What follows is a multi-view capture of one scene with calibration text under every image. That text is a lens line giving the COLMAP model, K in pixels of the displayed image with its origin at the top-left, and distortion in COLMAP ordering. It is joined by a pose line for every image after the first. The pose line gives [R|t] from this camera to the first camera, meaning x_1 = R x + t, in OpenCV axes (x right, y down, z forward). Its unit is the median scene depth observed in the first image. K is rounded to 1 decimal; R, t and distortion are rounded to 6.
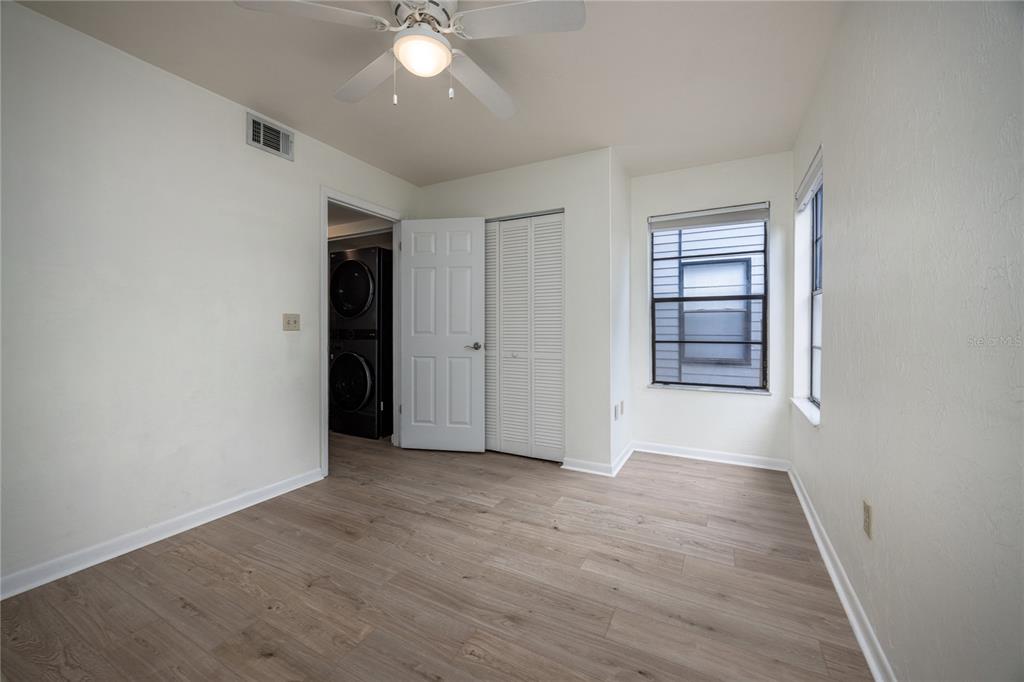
lens RADIAL K [[396.9, 0, 512.7], [0, 396.9, 324.7], [0, 0, 1]] dist [0.002966, -0.000039]
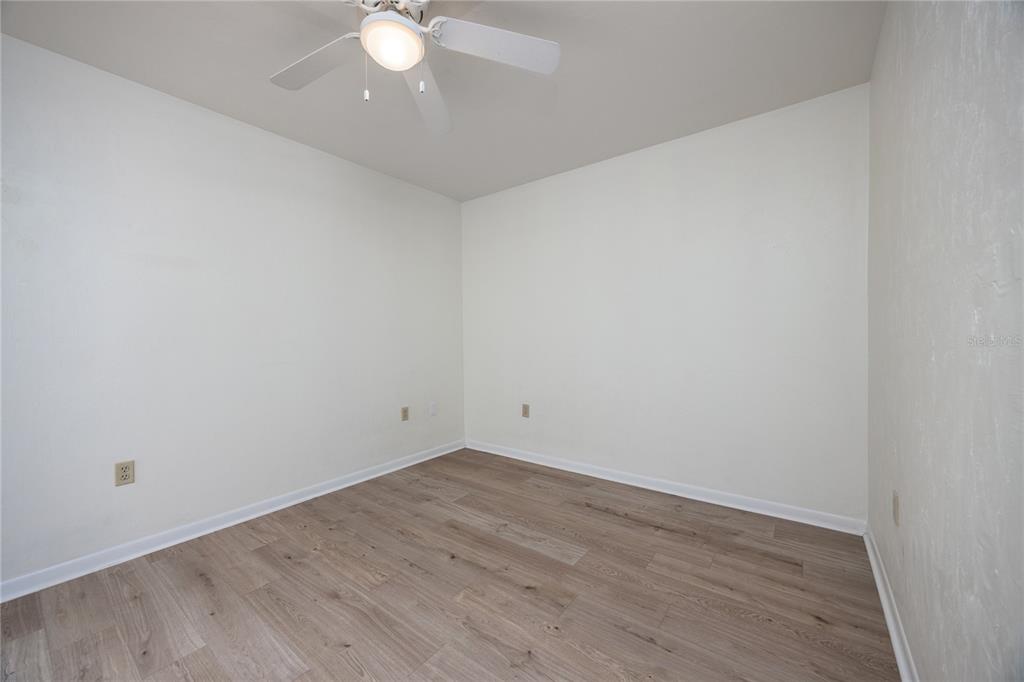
lens RADIAL K [[396.9, 0, 515.2], [0, 396.9, 339.0], [0, 0, 1]] dist [0.002966, -0.000039]
pose [[-0.987286, 0.015316, 0.158213, -0.657441], [0.016035, 0.999866, 0.003268, 0.007291], [-0.158141, 0.005763, -0.987400, 1.914933]]
